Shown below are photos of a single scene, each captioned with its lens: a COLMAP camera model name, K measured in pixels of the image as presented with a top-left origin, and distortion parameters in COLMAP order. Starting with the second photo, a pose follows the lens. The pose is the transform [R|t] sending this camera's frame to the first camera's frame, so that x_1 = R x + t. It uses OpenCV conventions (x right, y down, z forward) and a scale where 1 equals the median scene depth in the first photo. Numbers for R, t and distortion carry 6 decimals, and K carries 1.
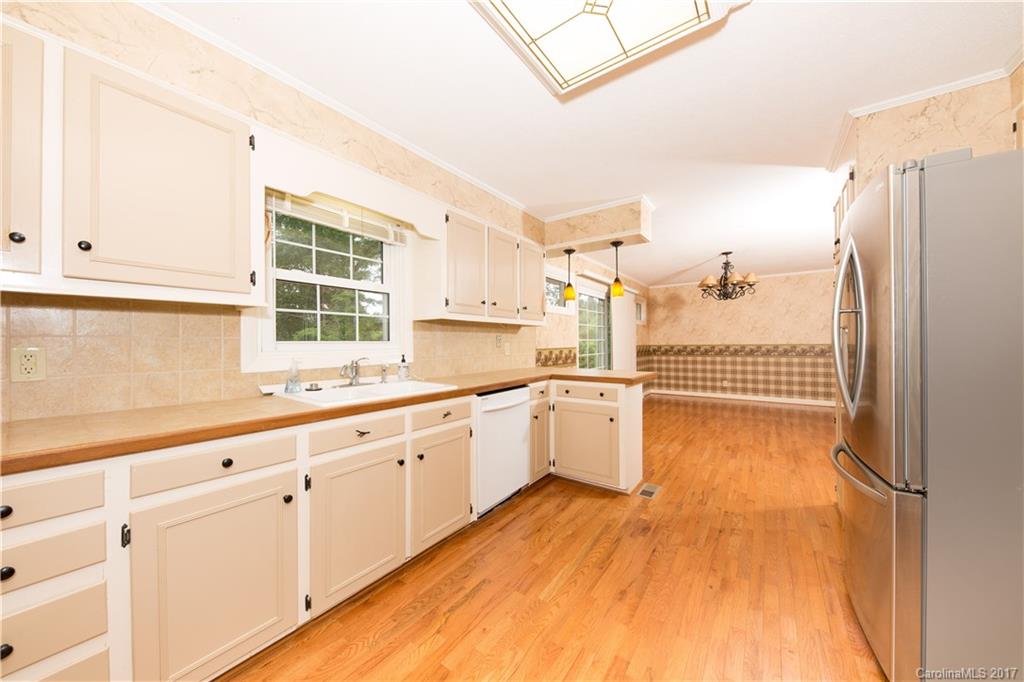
lens RADIAL K [[355.2, 0, 518.9], [0, 355.2, 342.2], [0, 0, 1]] dist [0.001304, -0.000023]
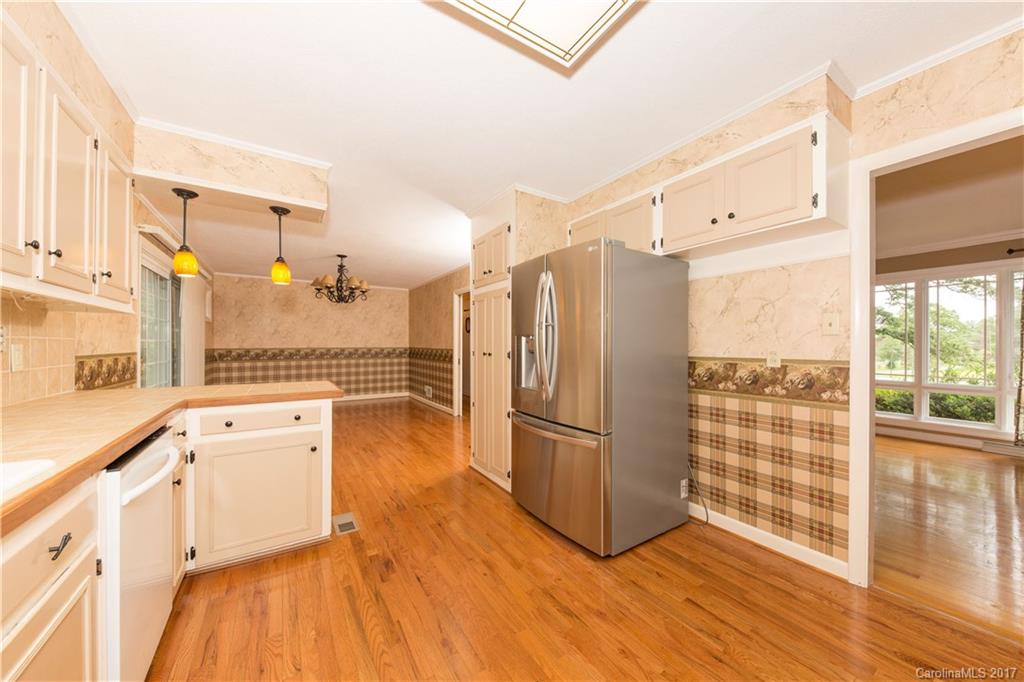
lens RADIAL K [[351.6, 0, 507.8], [0, 351.6, 343.5], [0, 0, 1]] dist [-0.000211, -0.000024]
pose [[0.378404, 0.010314, 0.925583, -0.187821], [-0.003549, 0.999947, -0.009692, 0.003580], [-0.925634, 0.000382, 0.378420, 0.245330]]
